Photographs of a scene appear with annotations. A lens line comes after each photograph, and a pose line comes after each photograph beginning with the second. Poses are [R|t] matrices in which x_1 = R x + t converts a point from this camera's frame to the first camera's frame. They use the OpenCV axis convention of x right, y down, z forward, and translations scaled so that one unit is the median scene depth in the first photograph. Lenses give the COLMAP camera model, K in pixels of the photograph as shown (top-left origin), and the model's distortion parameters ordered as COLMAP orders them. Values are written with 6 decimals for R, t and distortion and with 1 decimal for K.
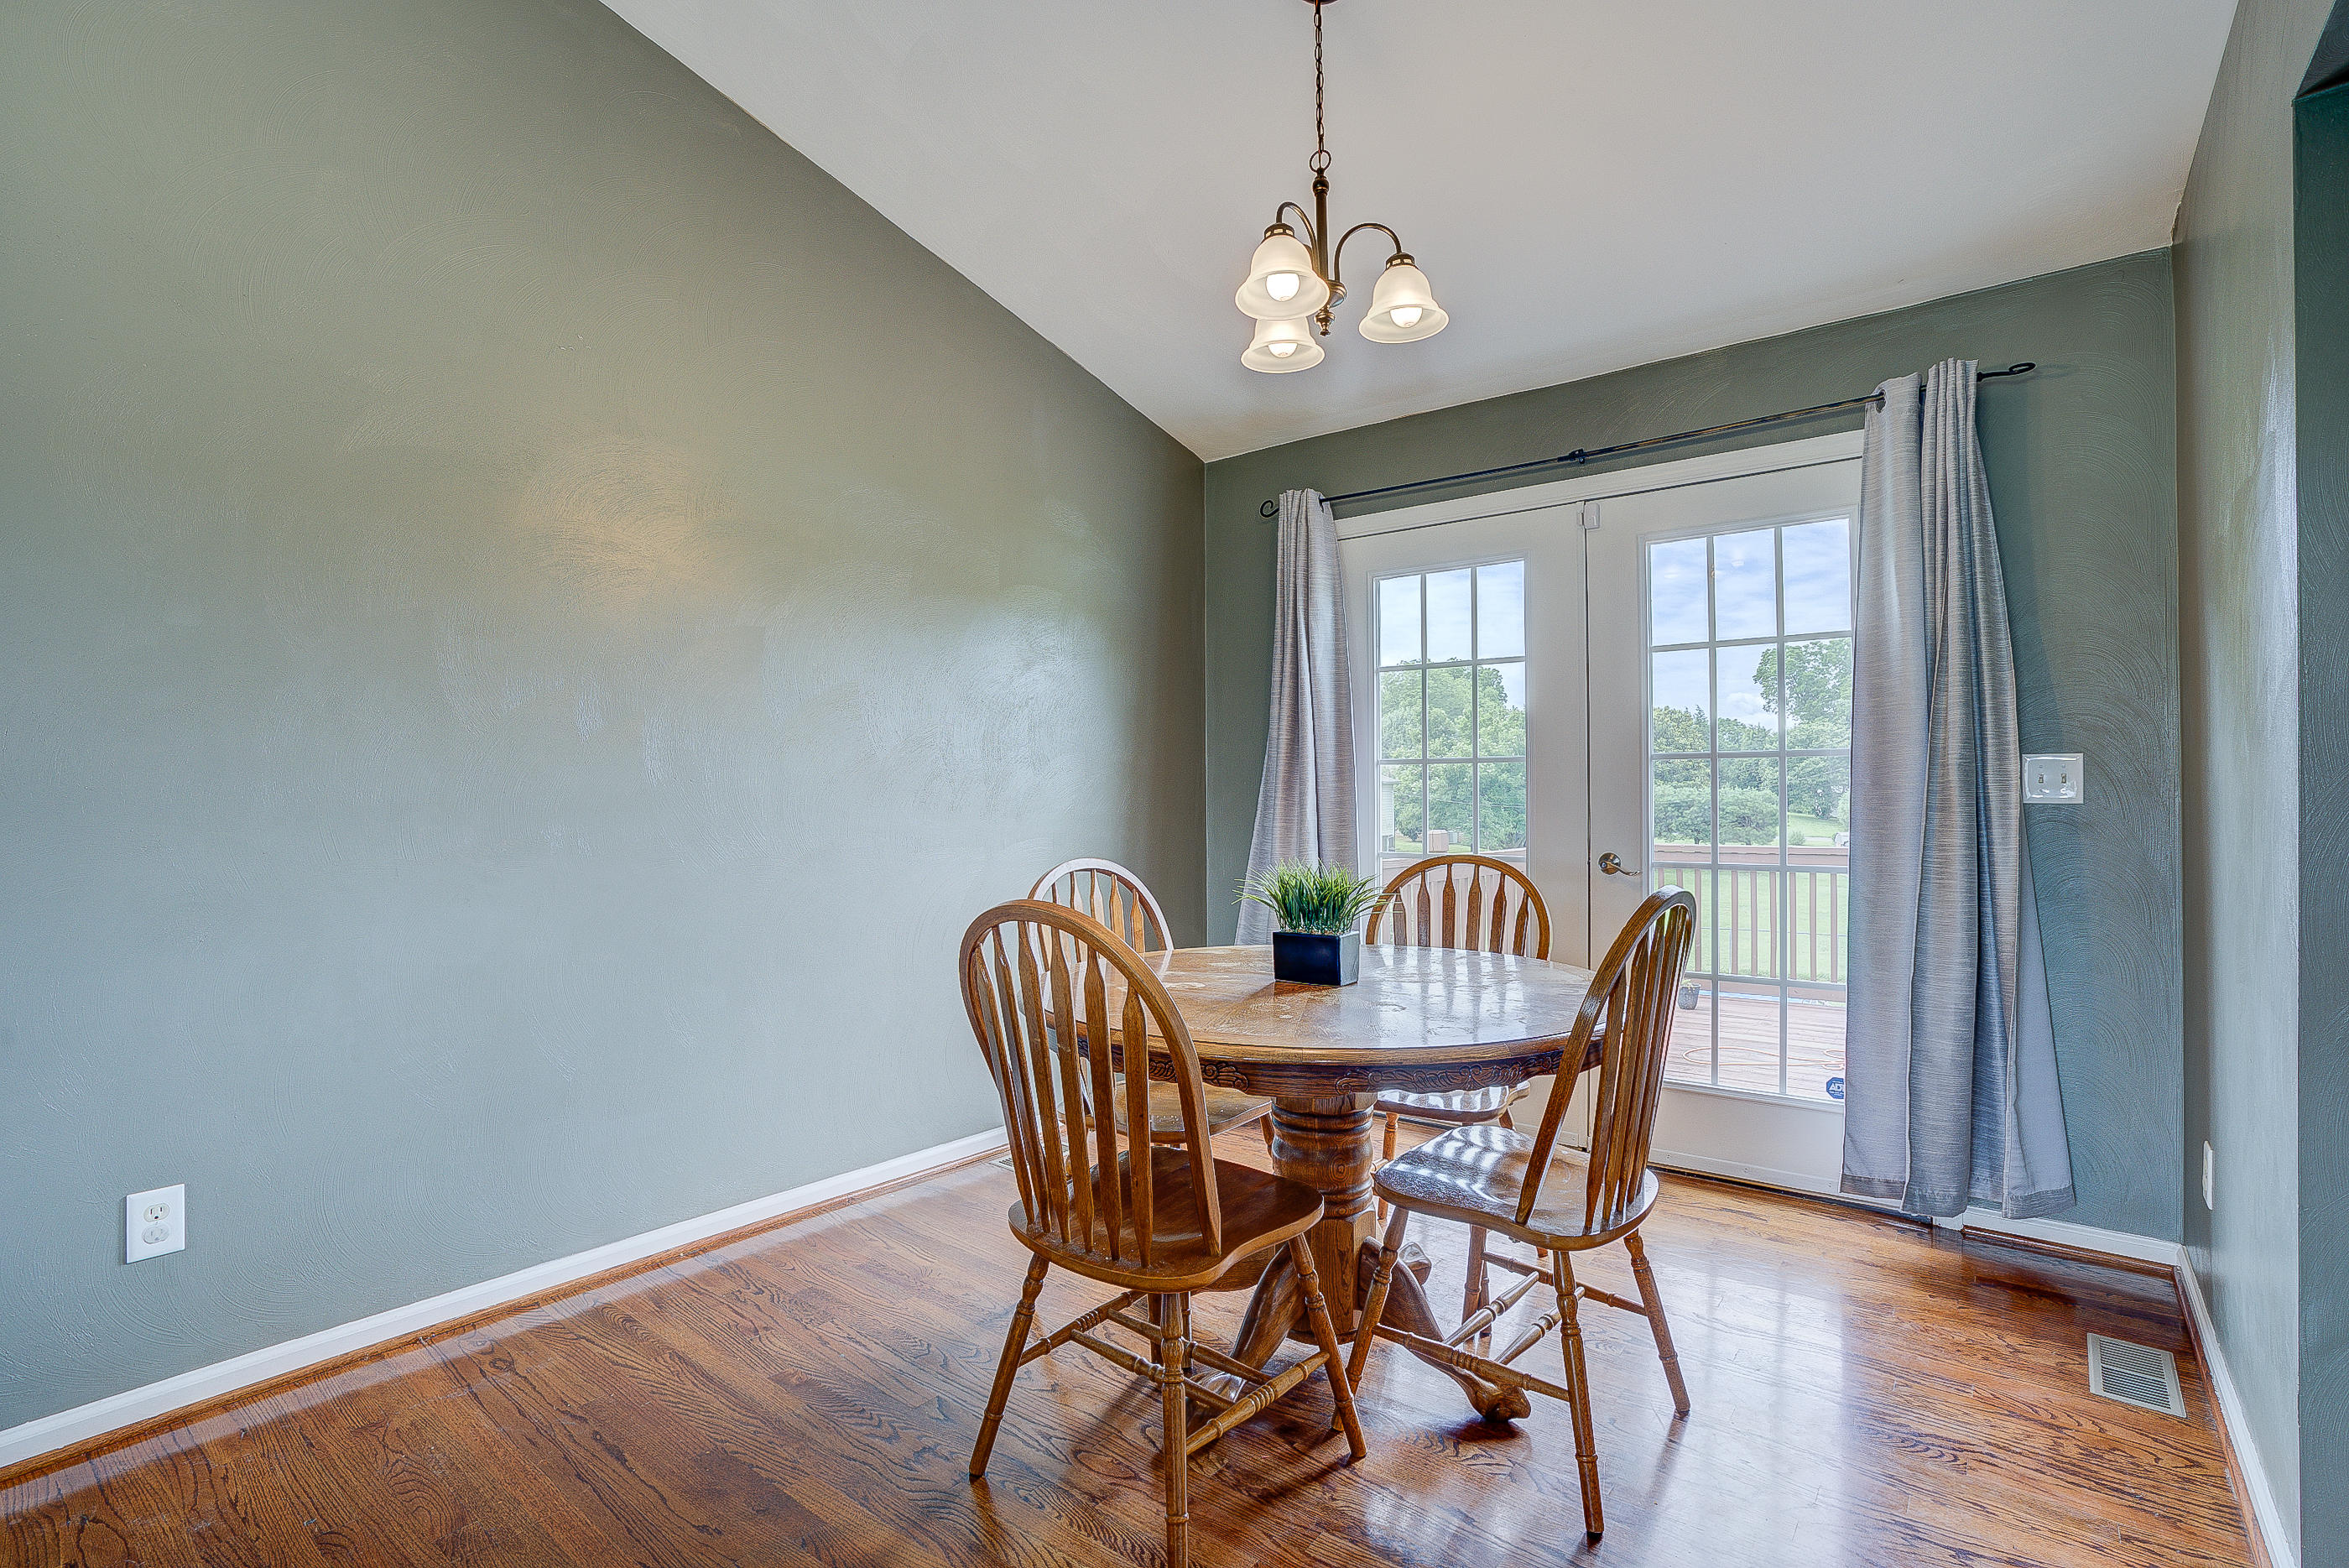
lens RADIAL K [[1094.9, 0, 1193.9], [0, 1094.9, 772.4], [0, 0, 1]] dist [-0.056250, 0.020657]
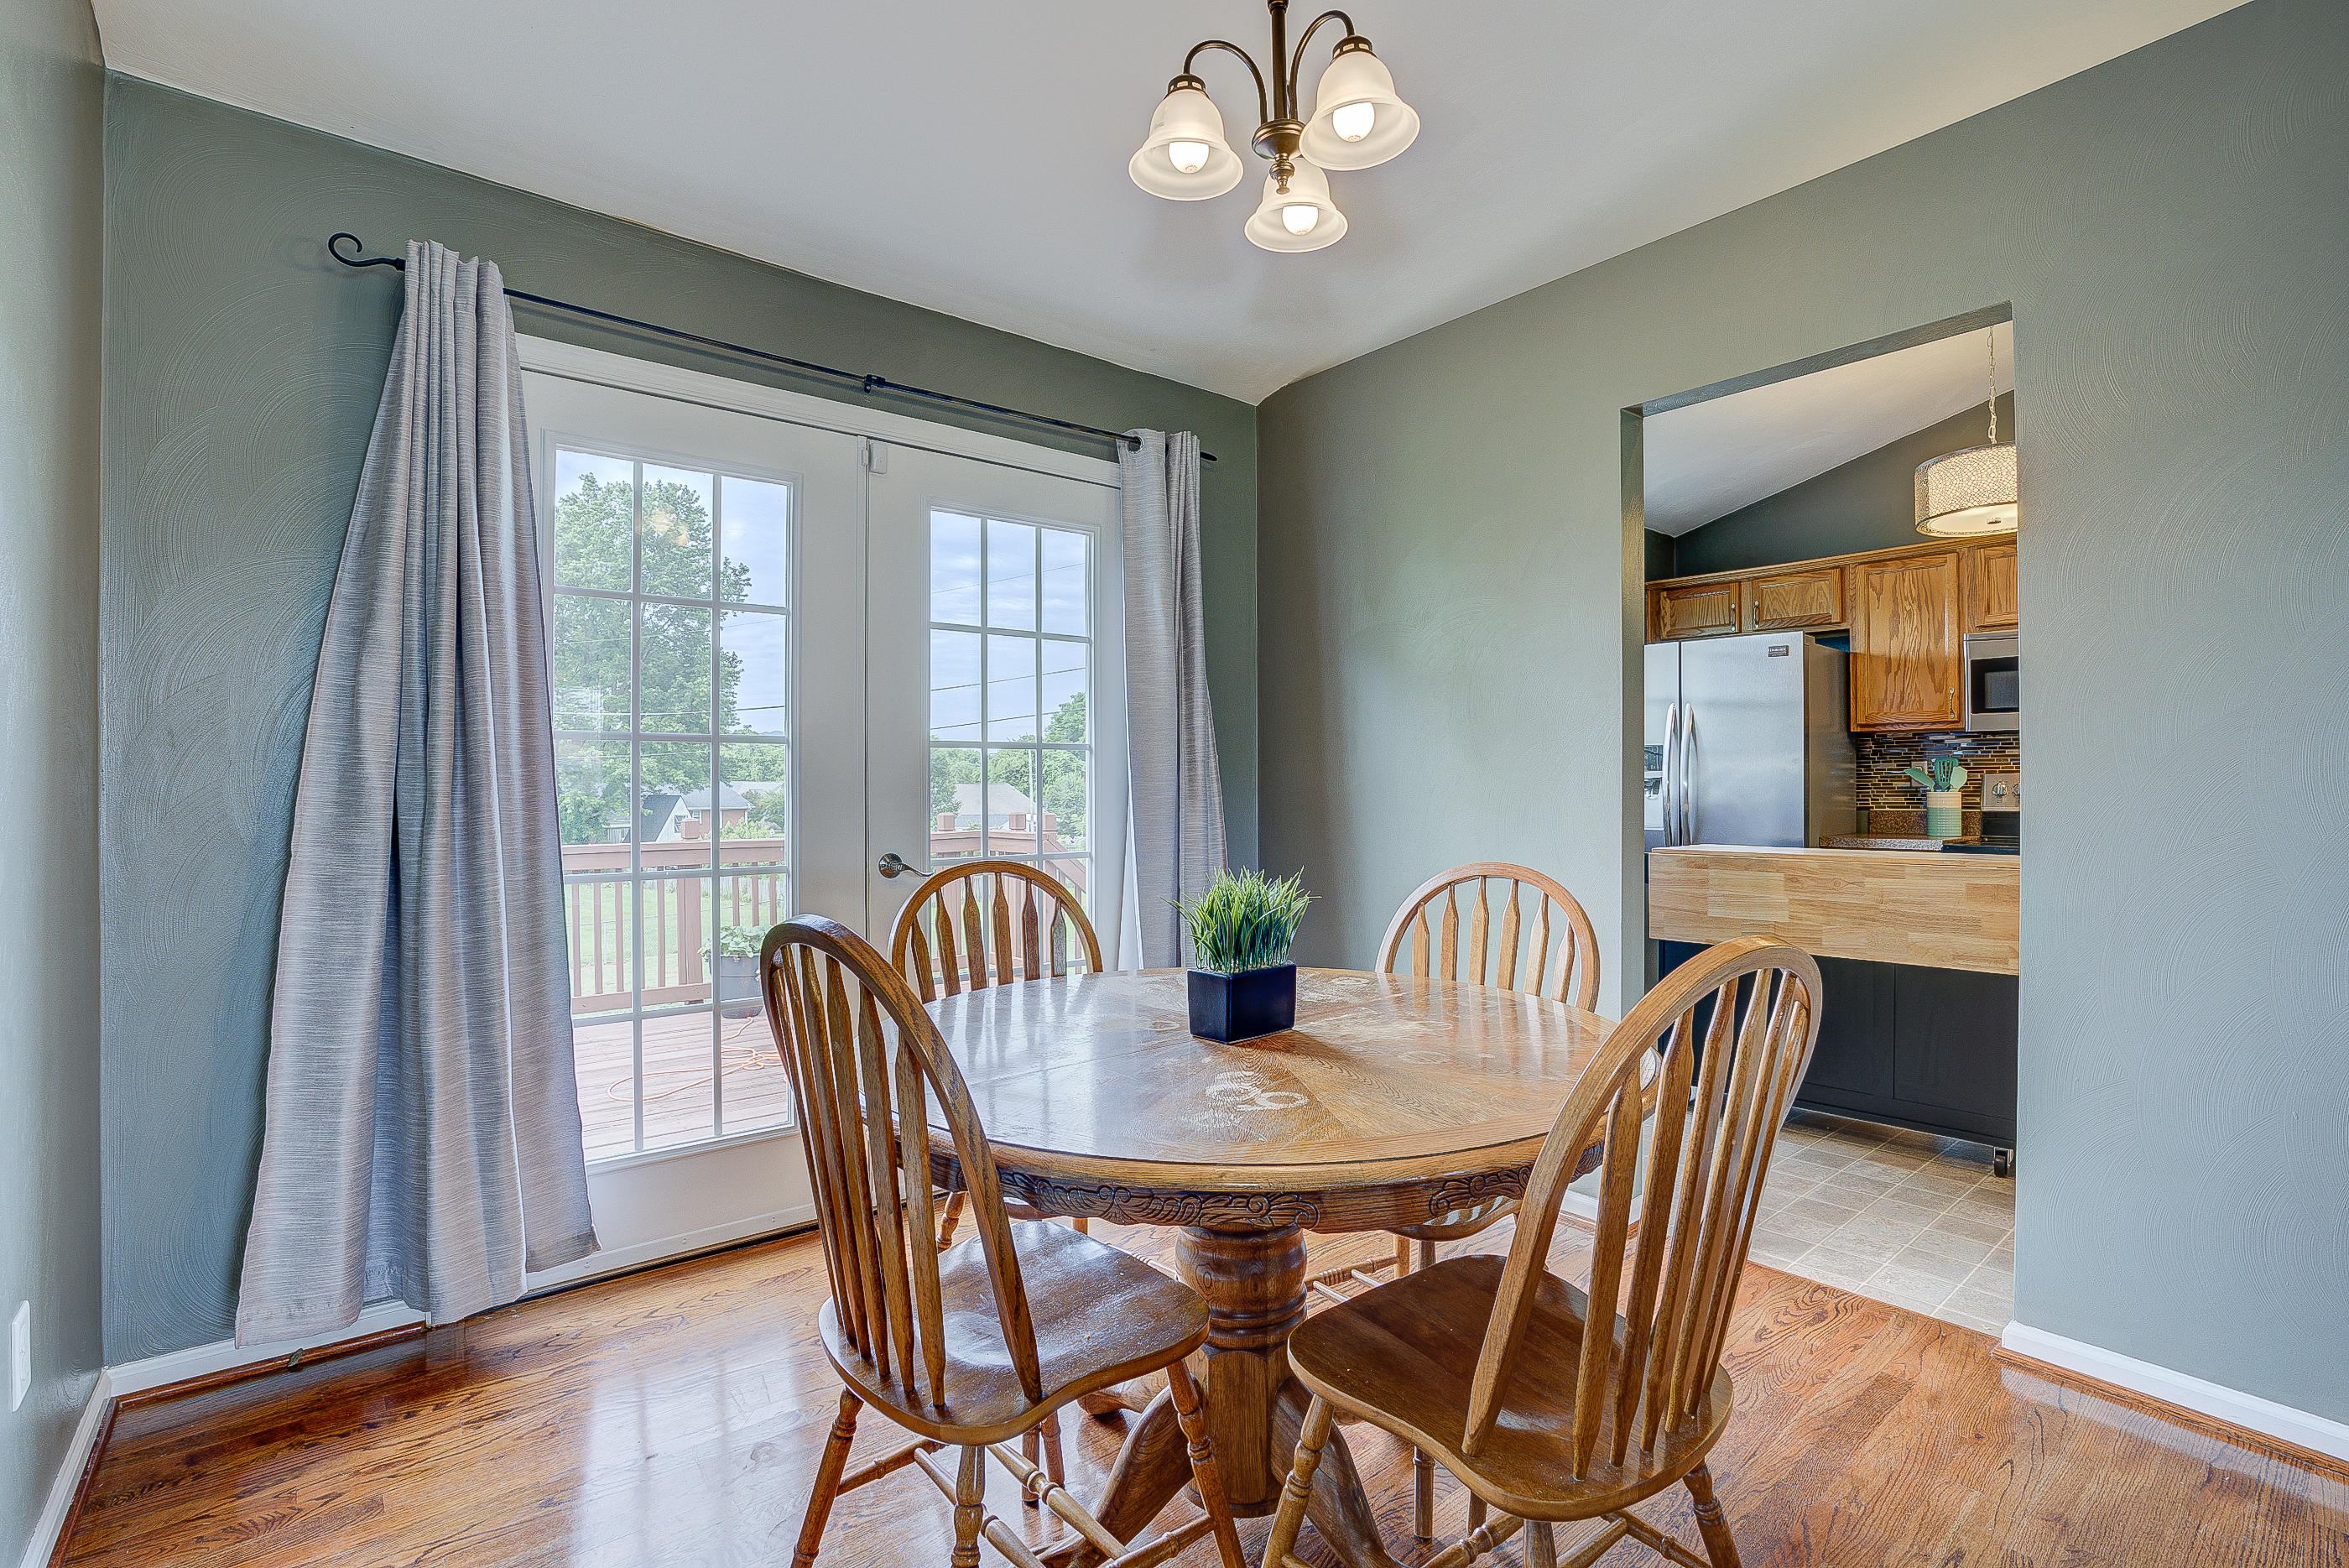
lens RADIAL K [[1095.4, 0, 1171.8], [0, 1095.4, 781.1], [0, 0, 1]] dist [-0.094507, 0.038484]
pose [[0.217139, 0.005246, 0.976127, -0.480435], [-0.017583, 0.999844, -0.001462, 0.016034], [-0.975982, -0.016846, 0.217198, 0.688916]]
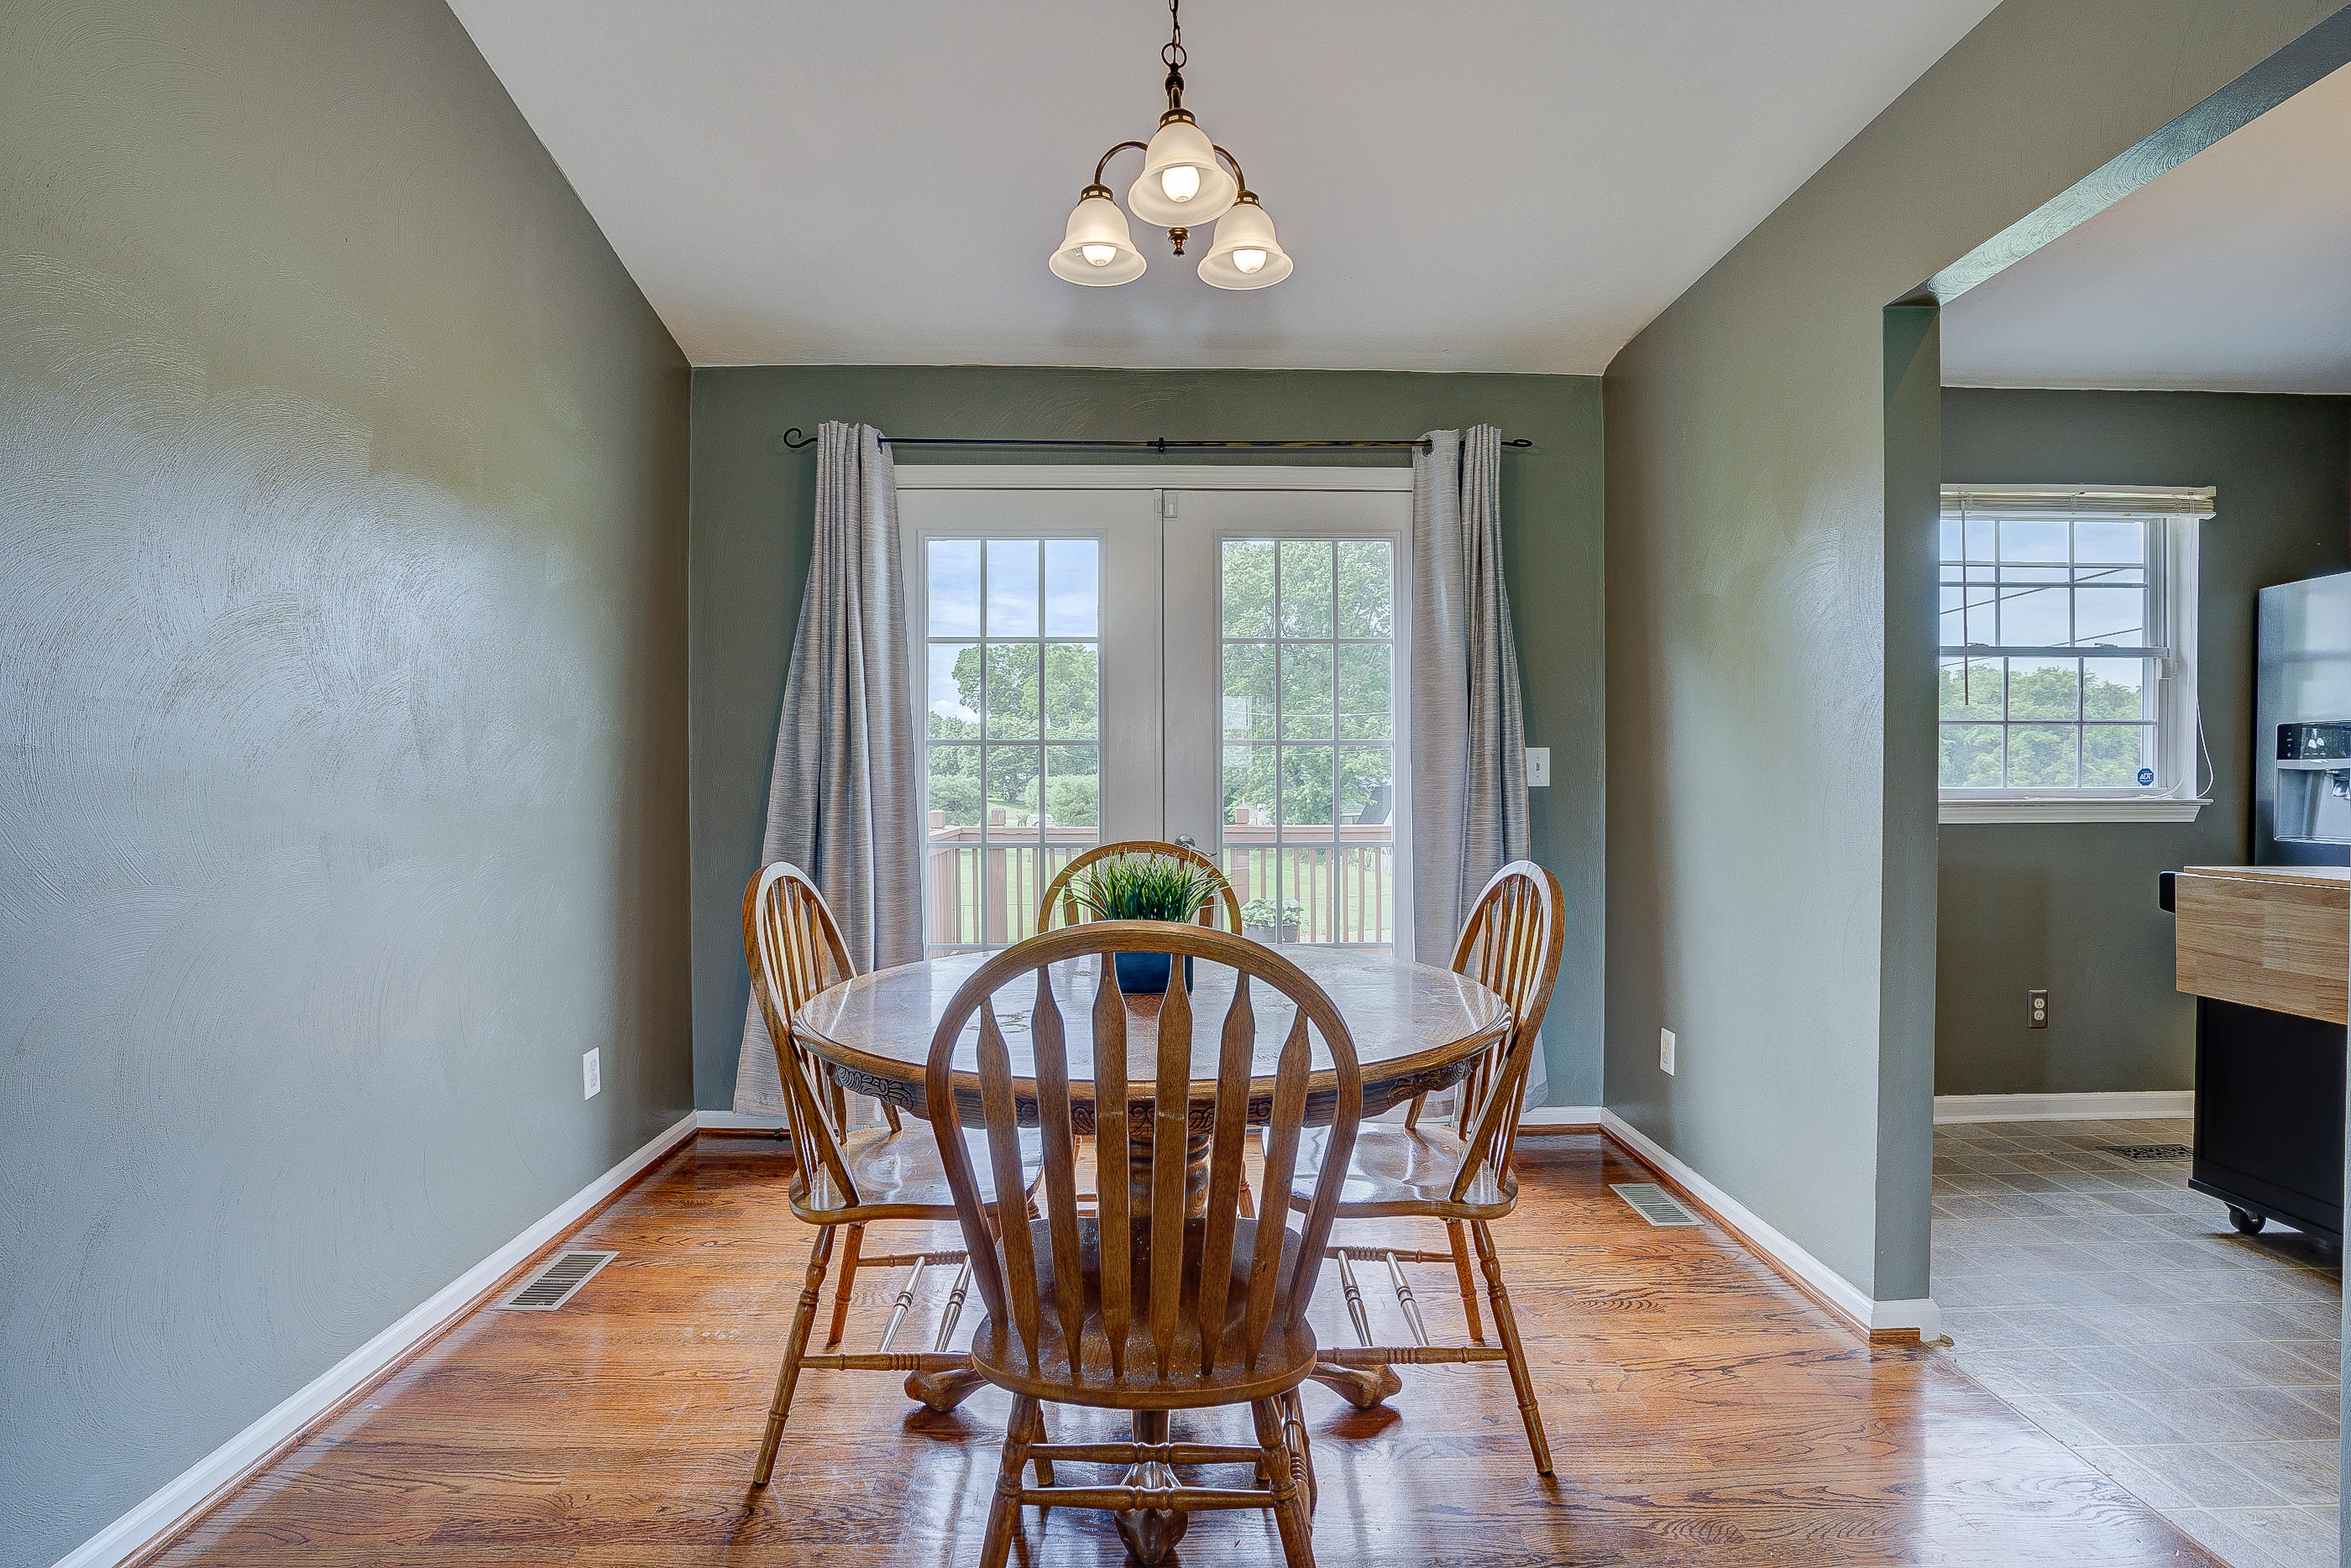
lens RADIAL K [[1088.3, 0, 1180.0], [0, 1088.3, 786.6], [0, 0, 1]] dist [-0.064790, 0.028842]
pose [[0.767288, -0.003359, 0.641294, -0.330669], [-0.013155, 0.999693, 0.020976, 0.007323], [-0.641168, -0.024531, 0.767009, 0.245494]]
